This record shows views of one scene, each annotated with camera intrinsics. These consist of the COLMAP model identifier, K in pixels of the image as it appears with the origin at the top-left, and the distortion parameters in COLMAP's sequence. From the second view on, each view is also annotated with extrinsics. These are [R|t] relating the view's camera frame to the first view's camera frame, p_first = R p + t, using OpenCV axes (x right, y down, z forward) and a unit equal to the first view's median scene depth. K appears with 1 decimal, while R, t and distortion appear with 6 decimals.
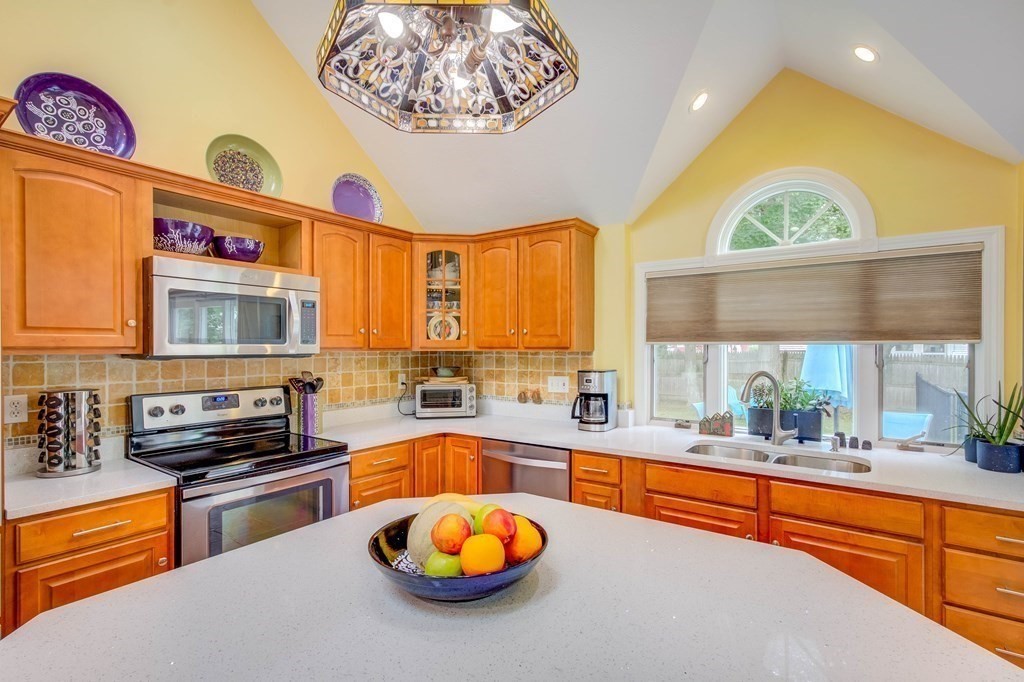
lens RADIAL K [[482.2, 0, 507.3], [0, 482.2, 349.3], [0, 0, 1]] dist [-0.020879, 0.024407]
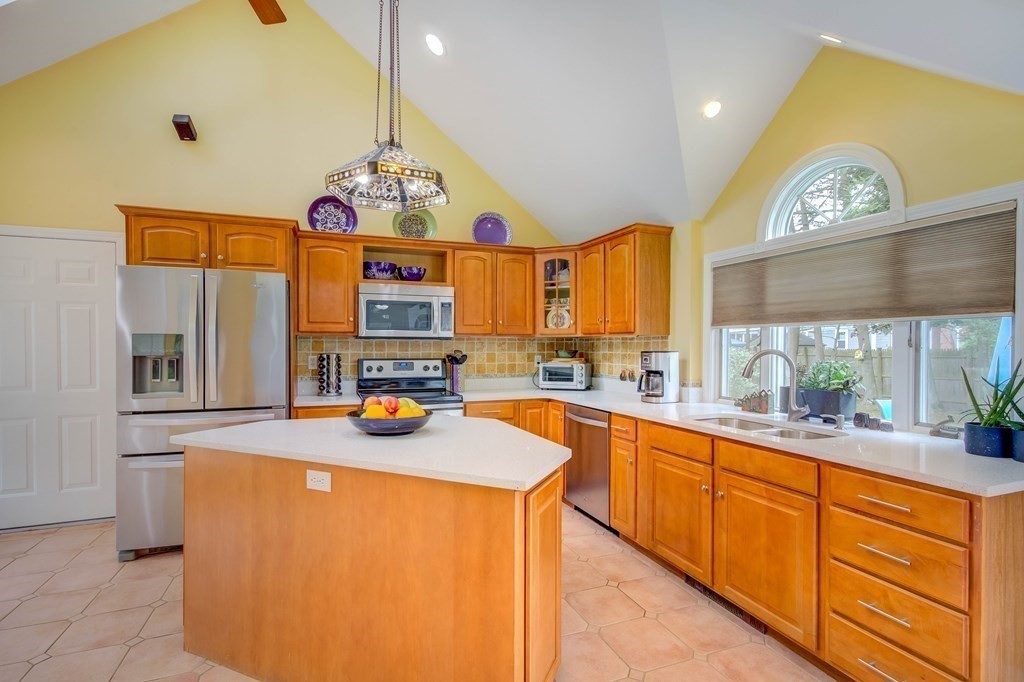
lens RADIAL K [[482.2, 0, 507.3], [0, 482.2, 349.3], [0, 0, 1]] dist [-0.020879, 0.024407]
pose [[0.838305, 0.006368, -0.545164, 0.540159], [-0.005082, 0.999980, 0.003865, 0.038034], [0.545177, -0.000470, 0.838321, -0.178869]]
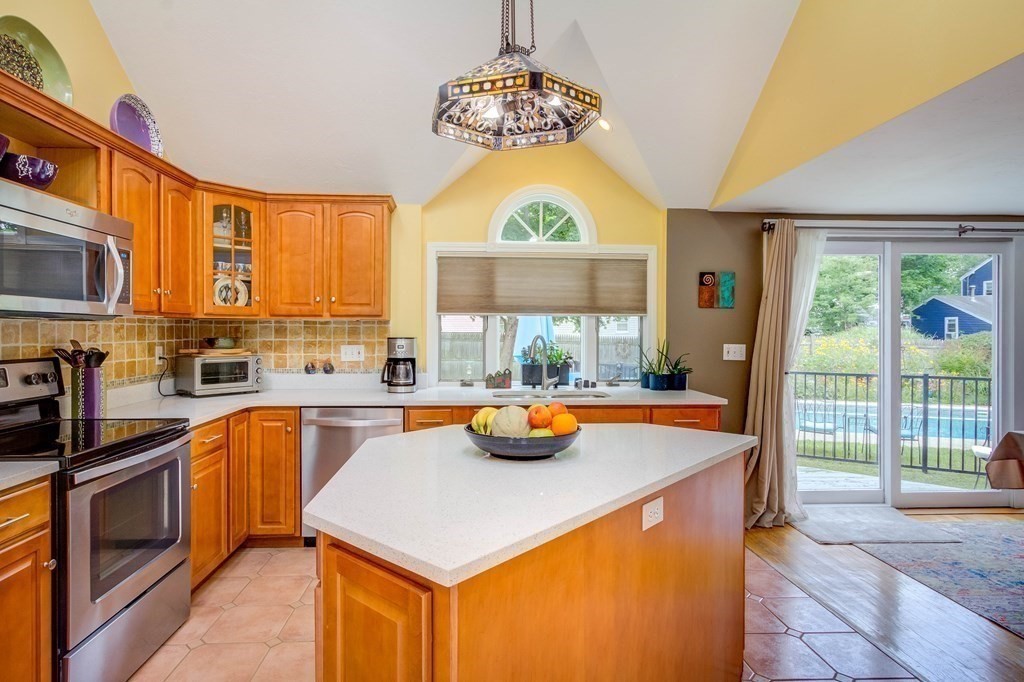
lens RADIAL K [[551.5, 0, 492.8], [0, 551.5, 332.2], [0, 0, 1]] dist [0.004516, 0.001583]
pose [[0.786741, 0.001386, 0.617282, -0.449504], [-0.001550, 0.999999, -0.000270, 0.033635], [-0.617281, -0.000744, 0.786742, -0.112362]]
